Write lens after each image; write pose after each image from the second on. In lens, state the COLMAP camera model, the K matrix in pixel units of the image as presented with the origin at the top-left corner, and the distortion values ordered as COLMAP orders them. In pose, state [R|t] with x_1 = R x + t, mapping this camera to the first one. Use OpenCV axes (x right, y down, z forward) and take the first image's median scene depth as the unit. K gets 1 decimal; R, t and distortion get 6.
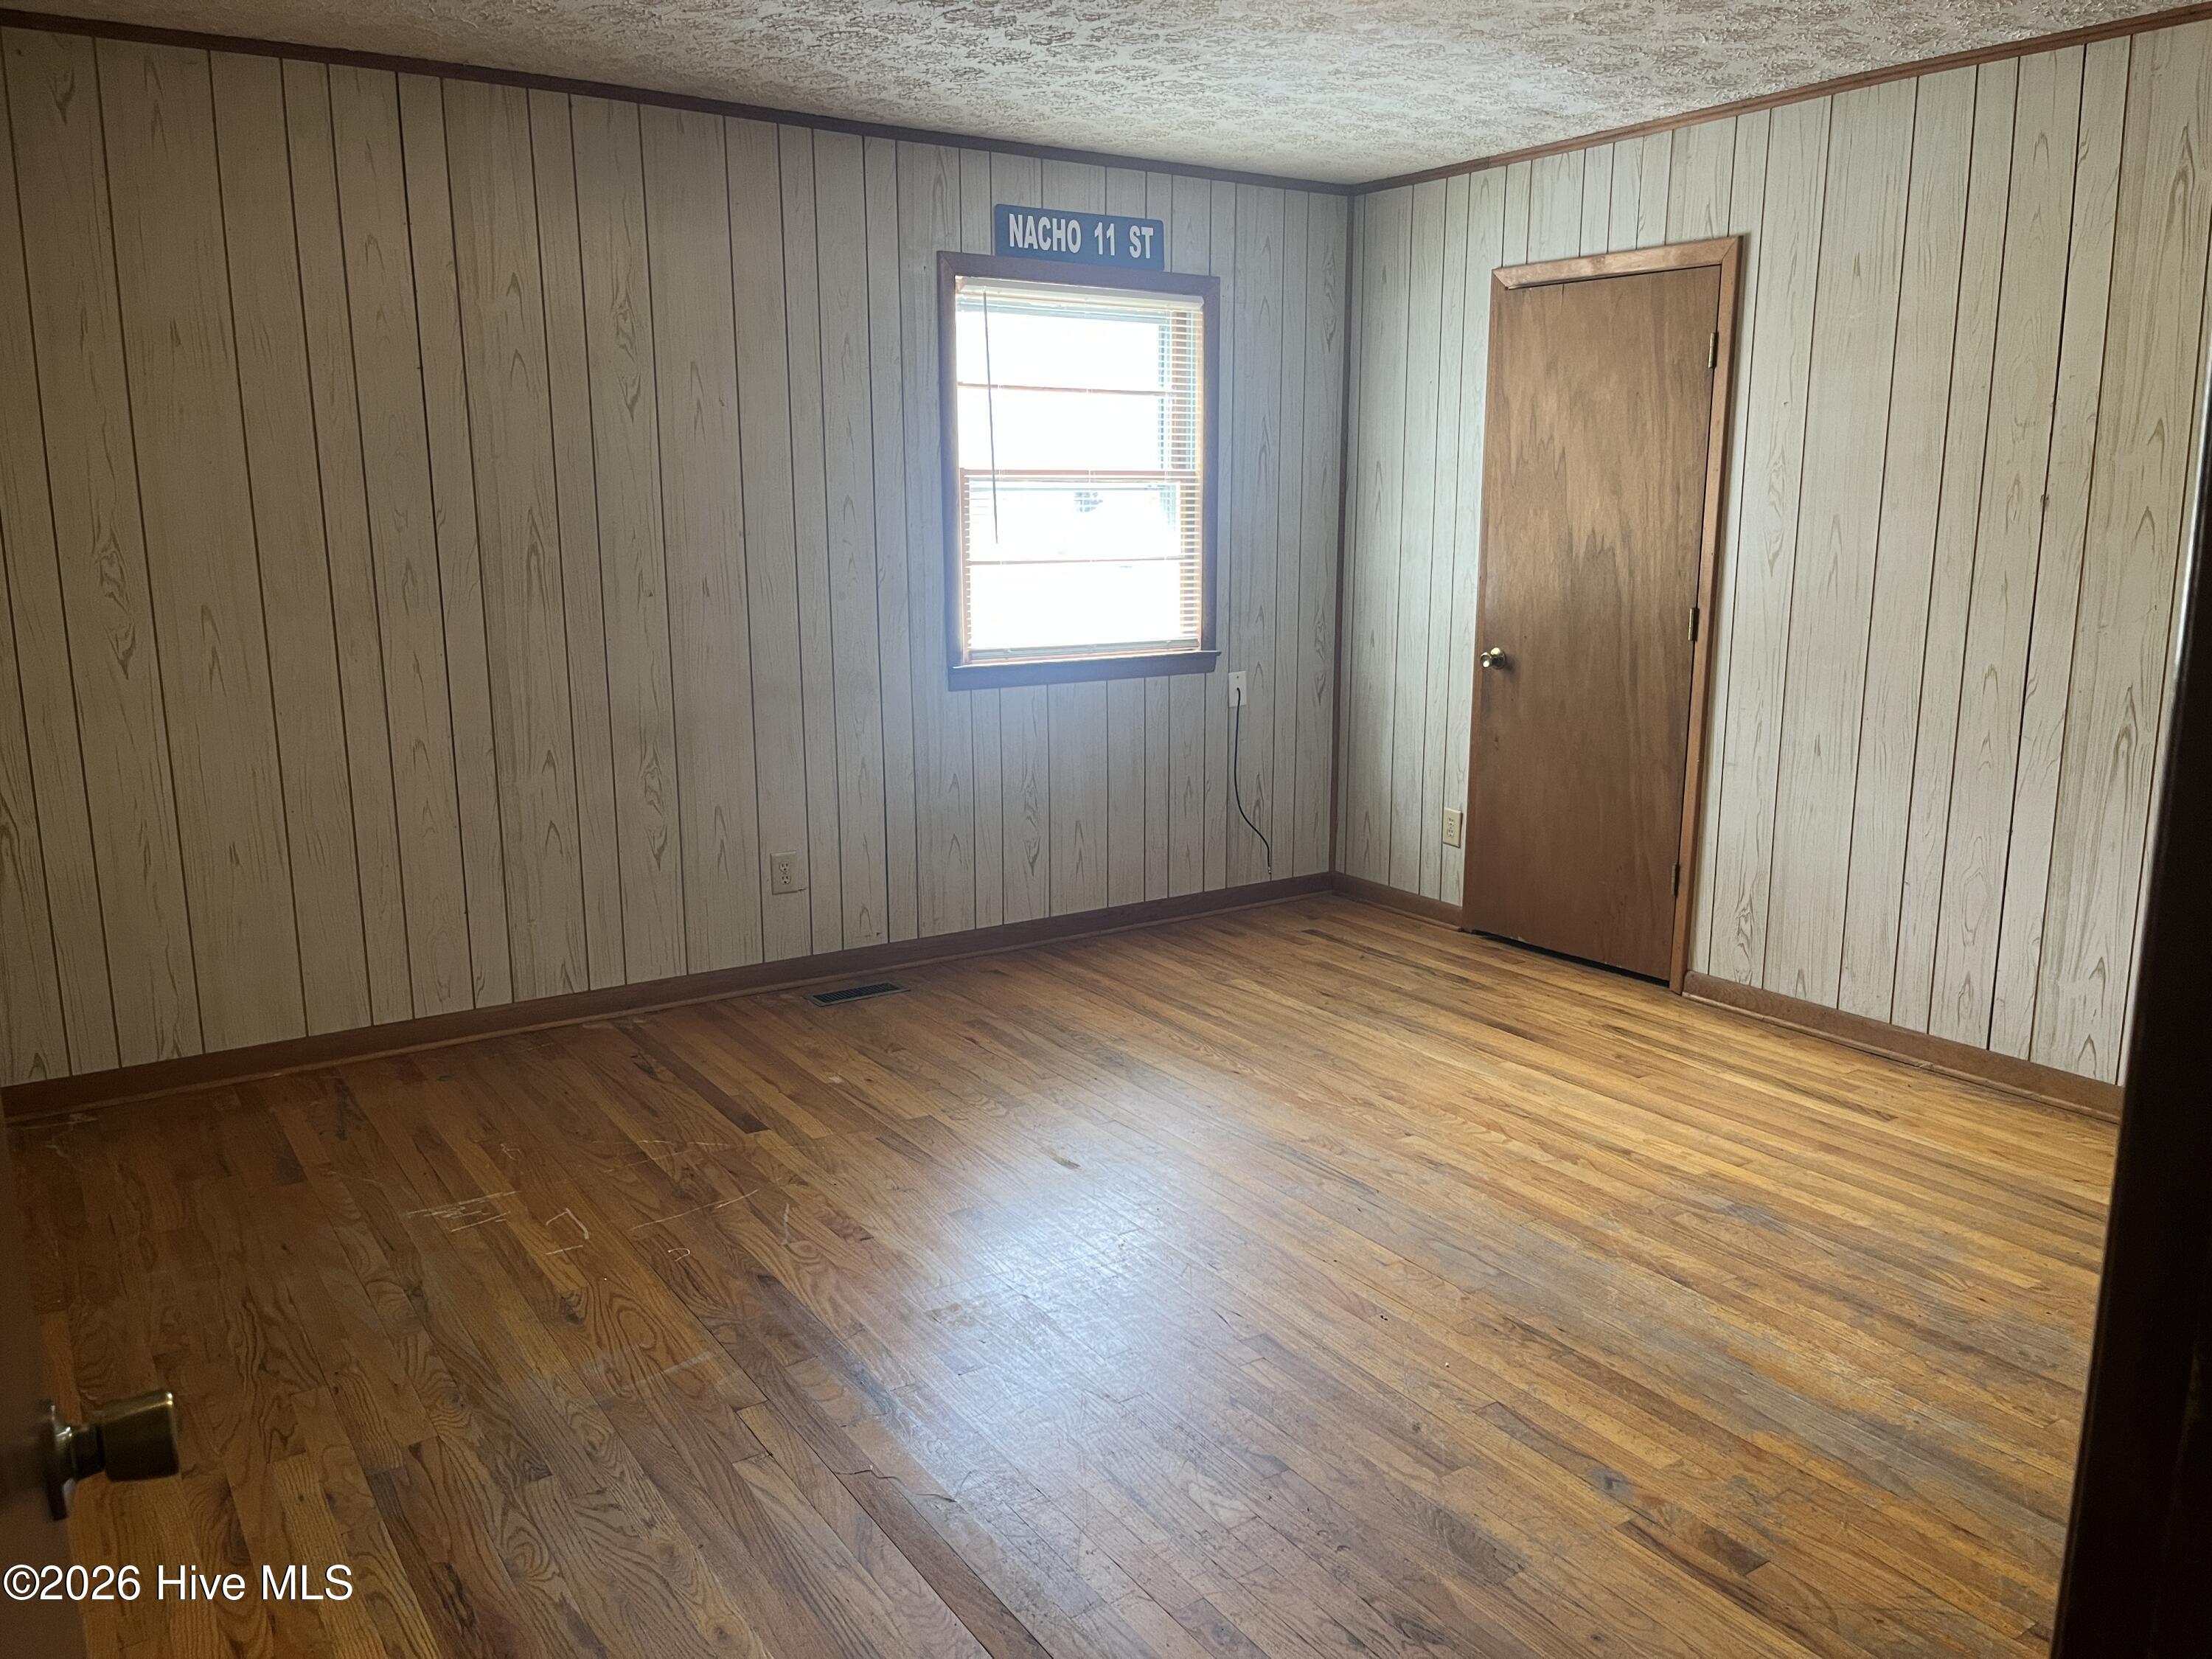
lens RADIAL K [[1679.1, 0, 1106.0], [0, 1679.1, 829.5], [0, 0, 1]] dist [0.067304, -0.094870]
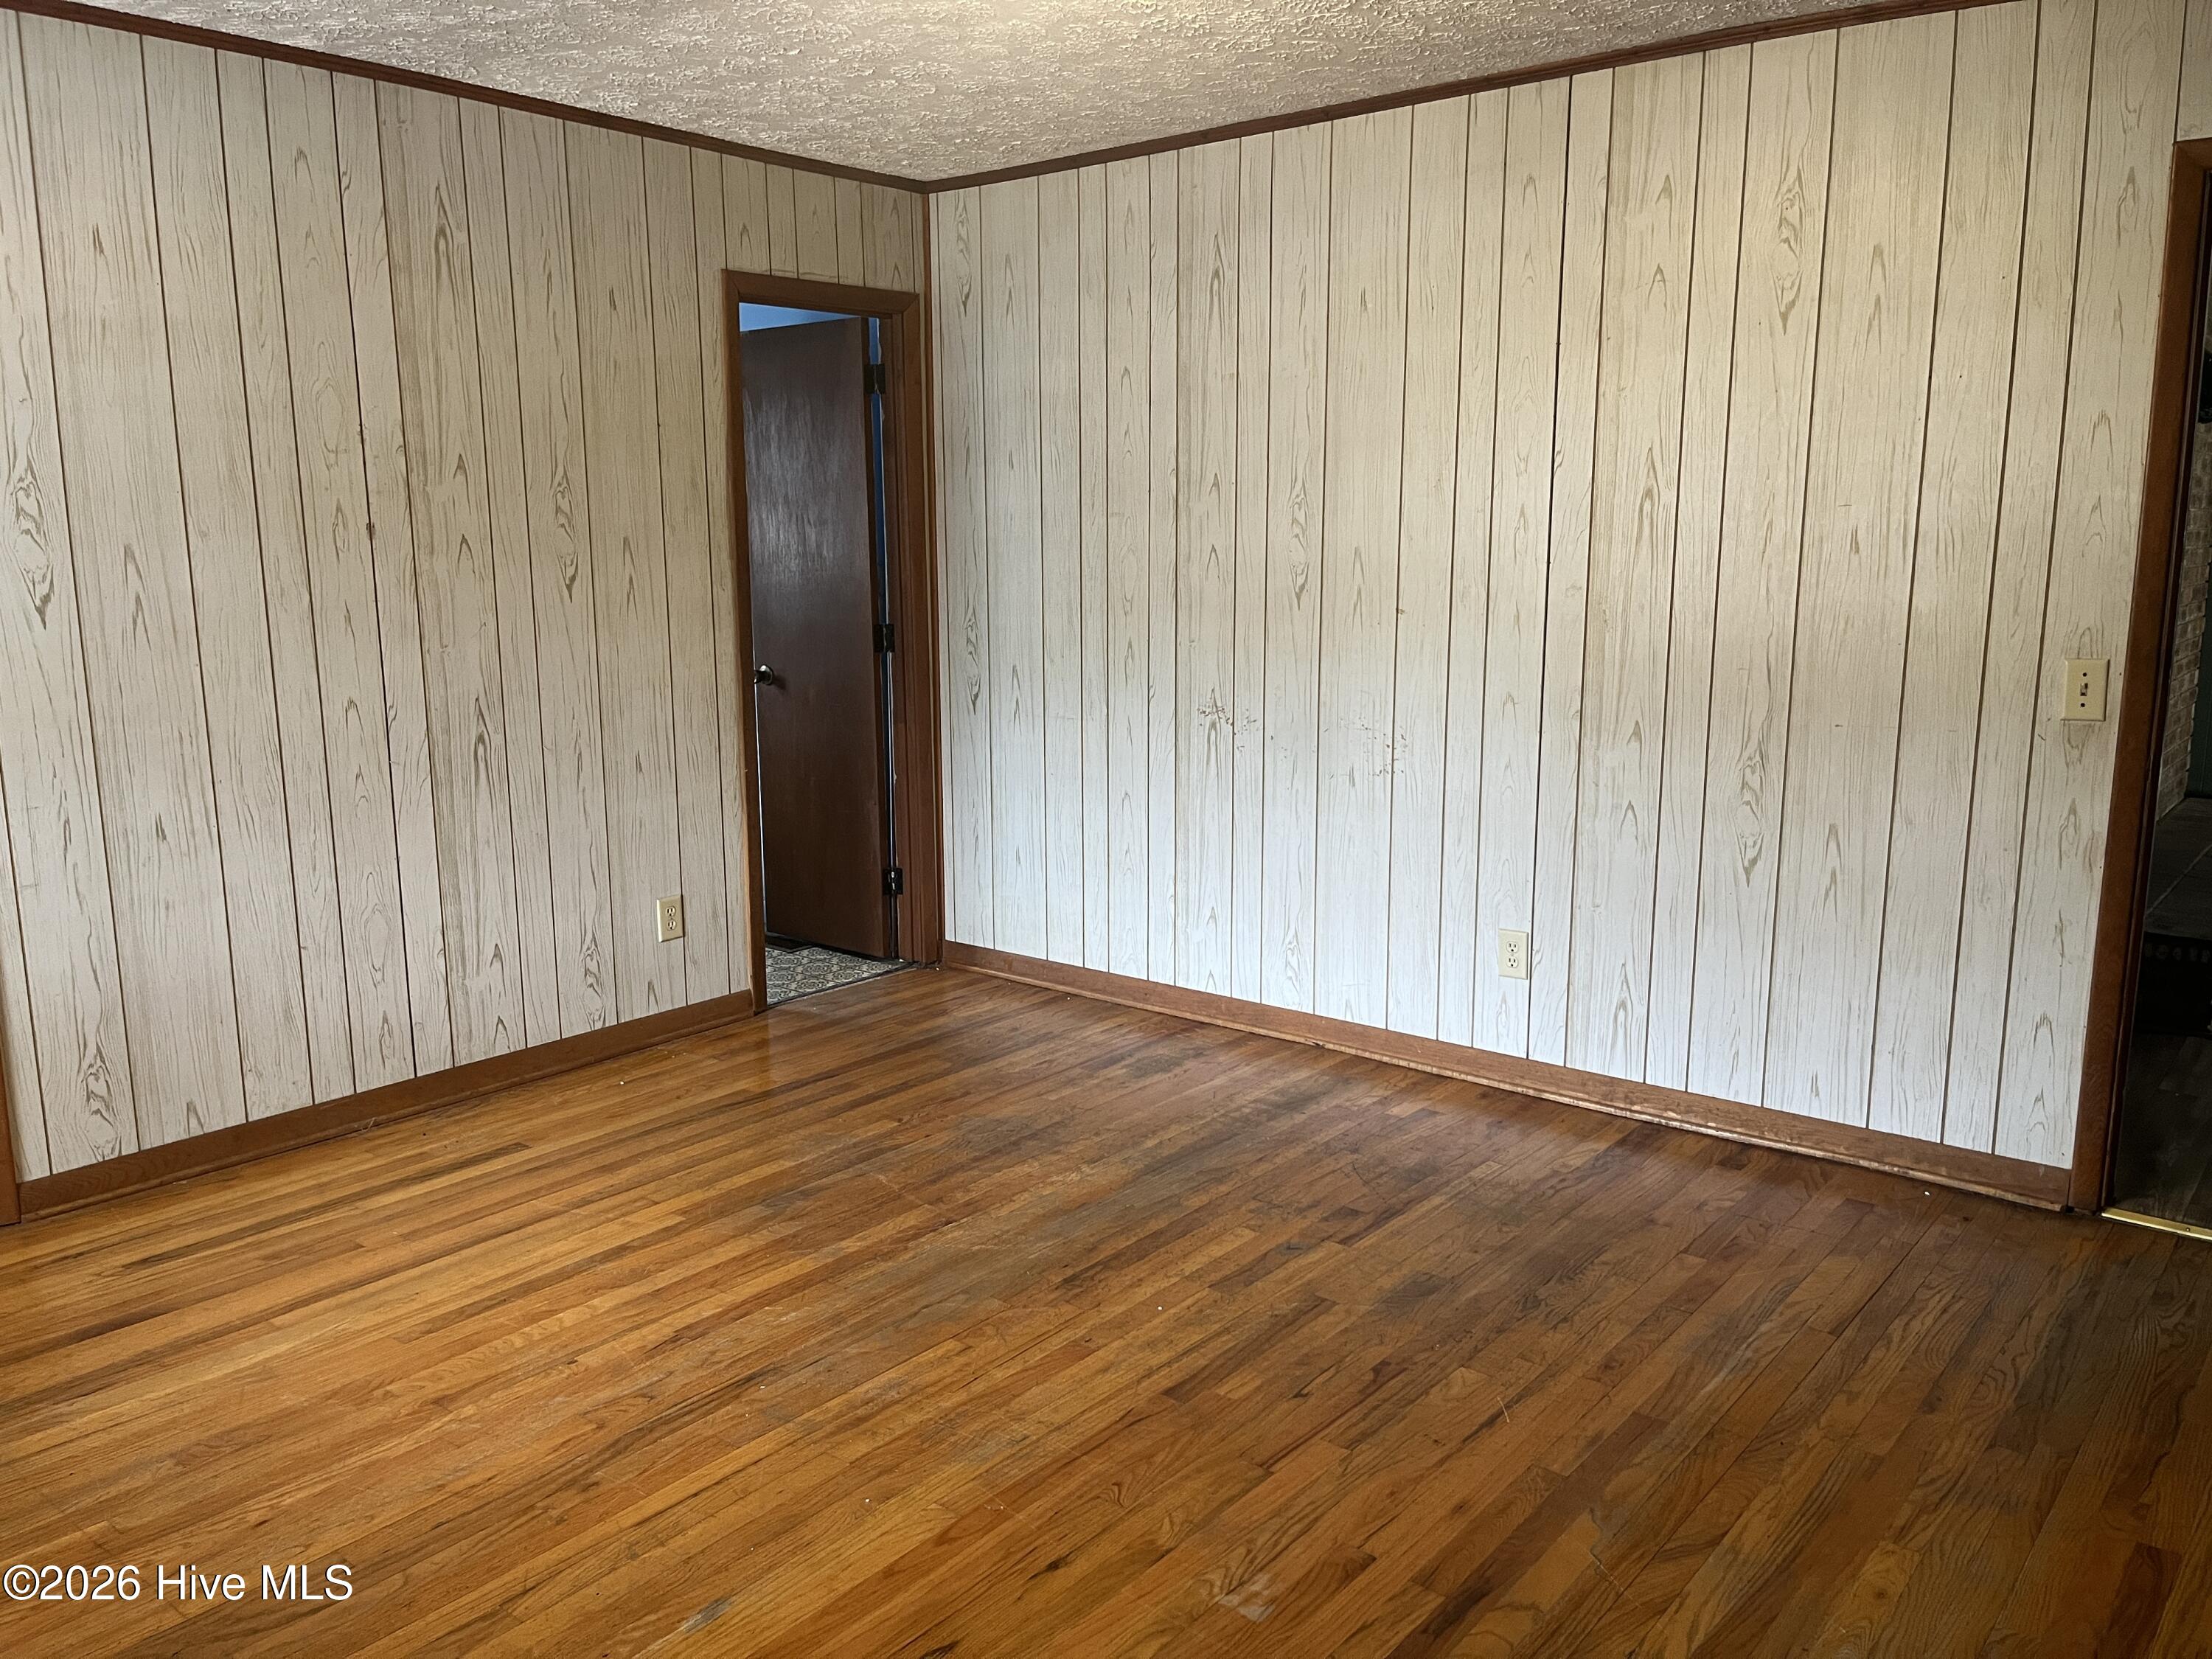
lens RADIAL K [[1679.1, 0, 1106.0], [0, 1679.1, 829.5], [0, 0, 1]] dist [0.067304, -0.094870]
pose [[-0.300829, -0.159013, 0.940328, -0.544154], [0.189702, 0.956320, 0.222407, -0.162393], [-0.934620, 0.245288, -0.257523, 0.886699]]
